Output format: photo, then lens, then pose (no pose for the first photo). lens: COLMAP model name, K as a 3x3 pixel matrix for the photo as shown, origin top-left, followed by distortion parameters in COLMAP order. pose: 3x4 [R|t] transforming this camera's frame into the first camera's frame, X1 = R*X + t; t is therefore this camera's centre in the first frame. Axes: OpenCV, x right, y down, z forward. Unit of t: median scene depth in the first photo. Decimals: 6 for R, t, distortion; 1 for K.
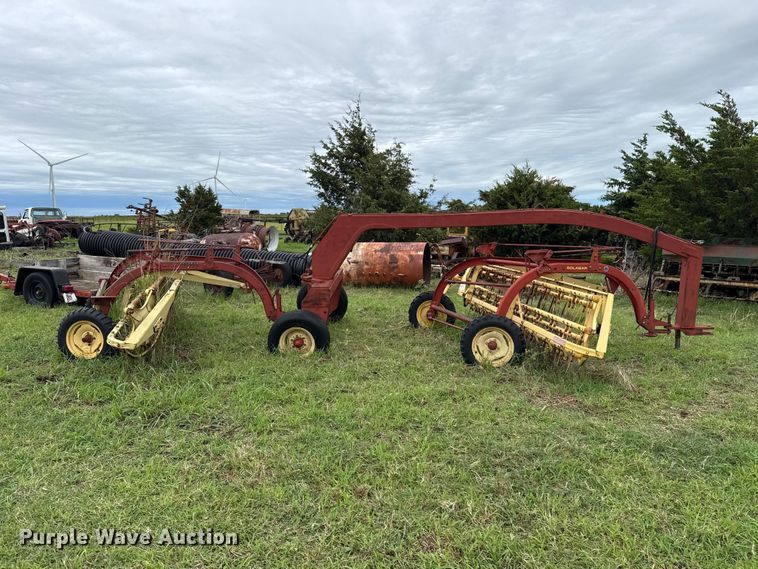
lens RADIAL K [[535.2, 0, 379.0], [0, 535.2, 284.5], [0, 0, 1]] dist [0.028539, -0.024552]
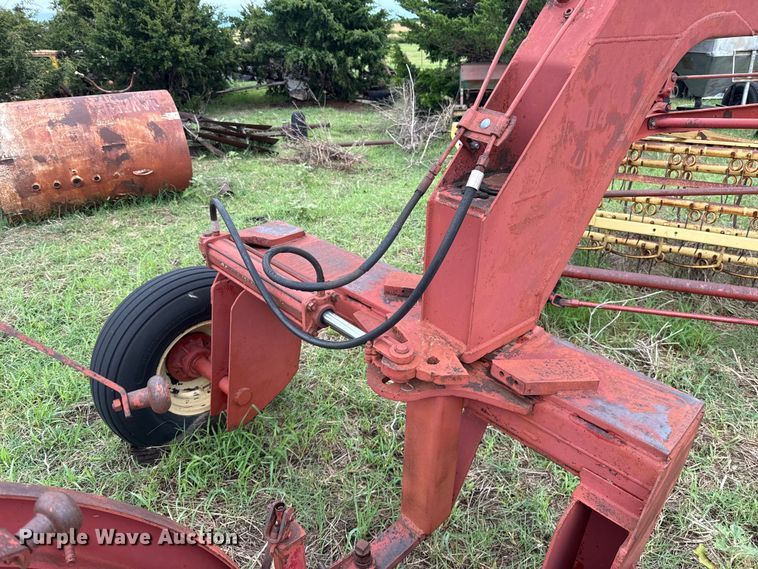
lens RADIAL K [[535.2, 0, 379.0], [0, 535.2, 284.5], [0, 0, 1]] dist [0.028539, -0.024552]
pose [[0.669757, -0.326972, 0.666720, -0.157599], [0.118601, 0.933417, 0.338624, -0.061160], [-0.733048, -0.147723, 0.663942, 0.571805]]
